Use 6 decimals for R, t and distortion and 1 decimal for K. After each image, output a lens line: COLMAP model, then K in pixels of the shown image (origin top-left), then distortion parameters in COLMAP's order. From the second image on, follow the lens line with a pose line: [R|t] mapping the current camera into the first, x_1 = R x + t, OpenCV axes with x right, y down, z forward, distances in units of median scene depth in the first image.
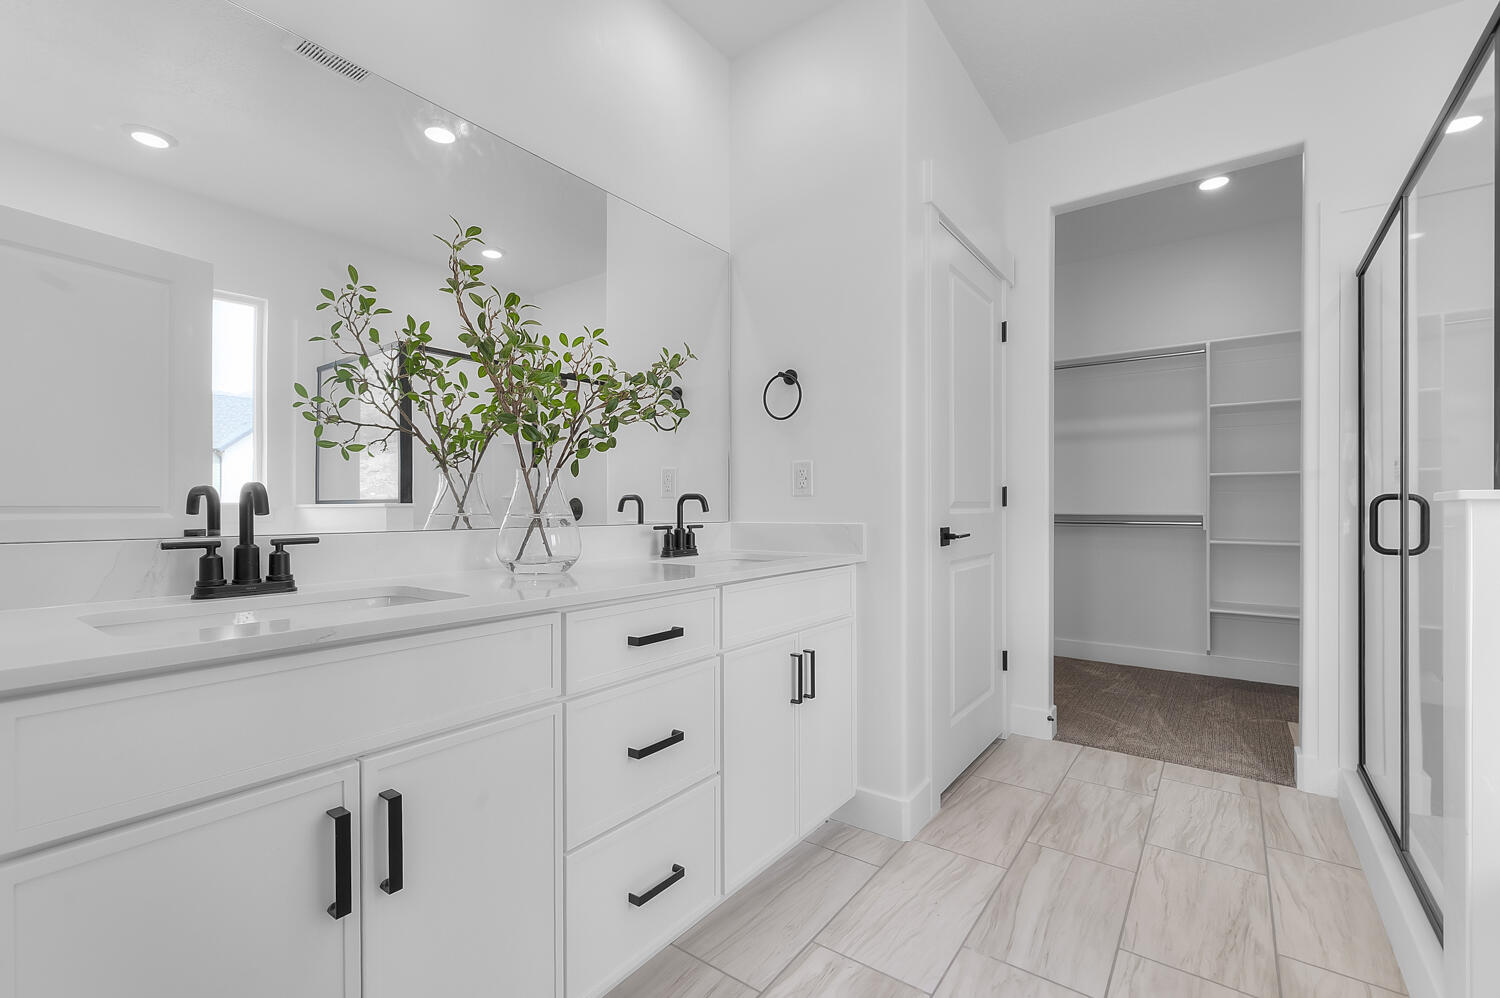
lens RADIAL K [[650.5, 0, 753.9], [0, 650.5, 508.3], [0, 0, 1]] dist [0.005774, 0.000414]
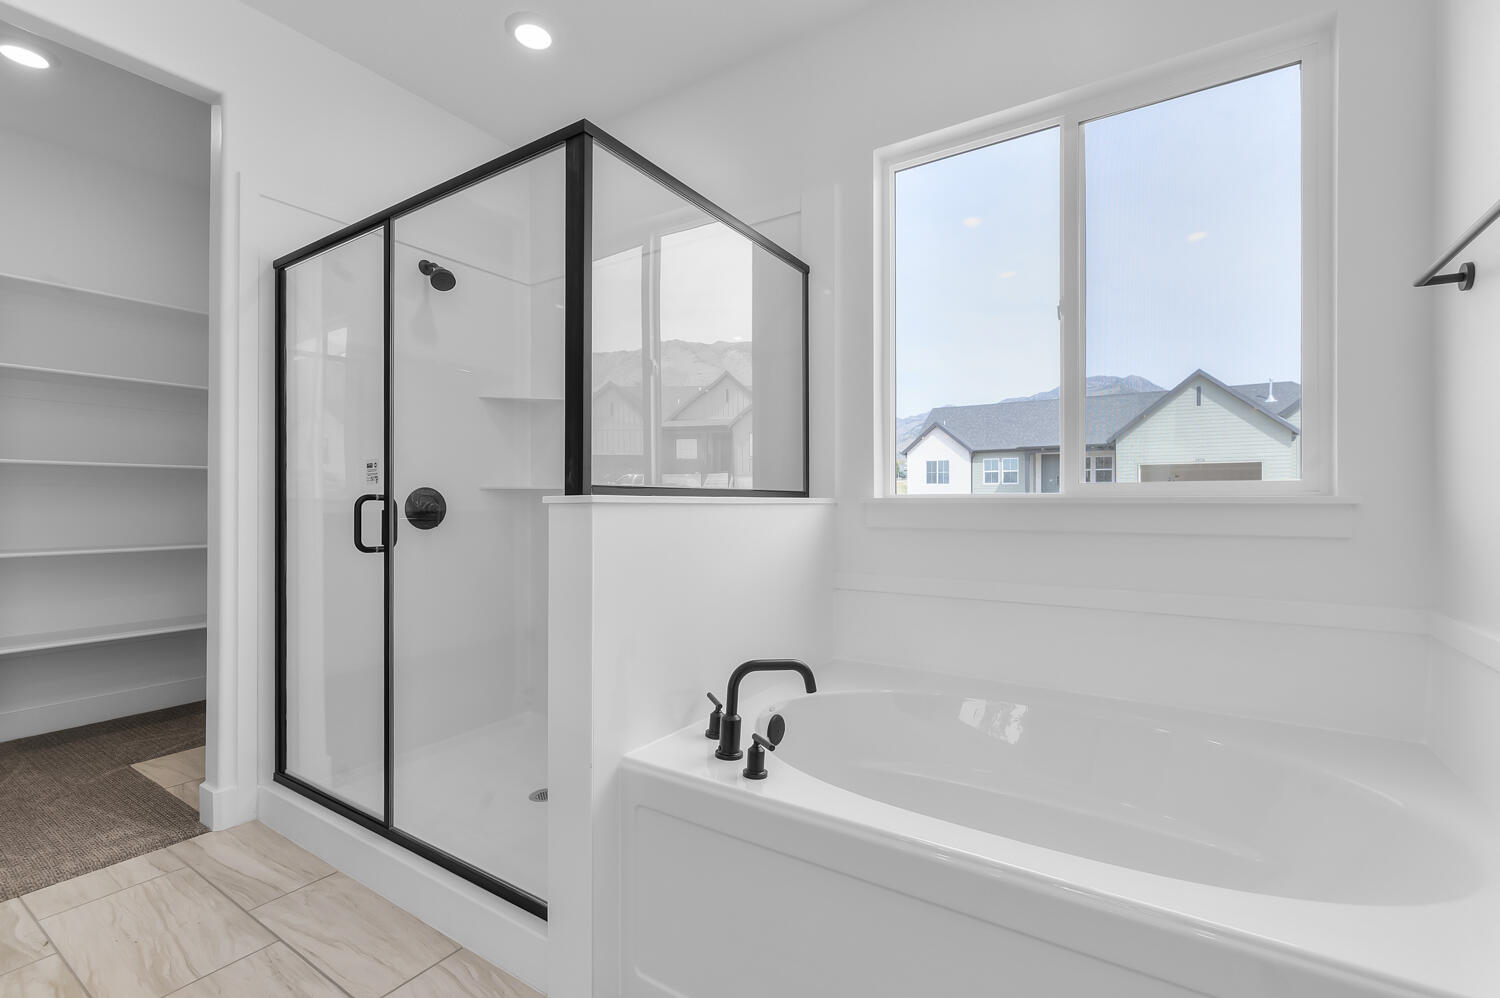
lens RADIAL K [[650.5, 0, 754.1], [0, 650.5, 501.4], [0, 0, 1]] dist [0.005774, 0.000414]
pose [[-0.064587, 0.006361, 0.997892, -0.095509], [-0.001501, 0.999978, -0.006472, -0.005267], [-0.997911, -0.001916, -0.064576, 0.378902]]
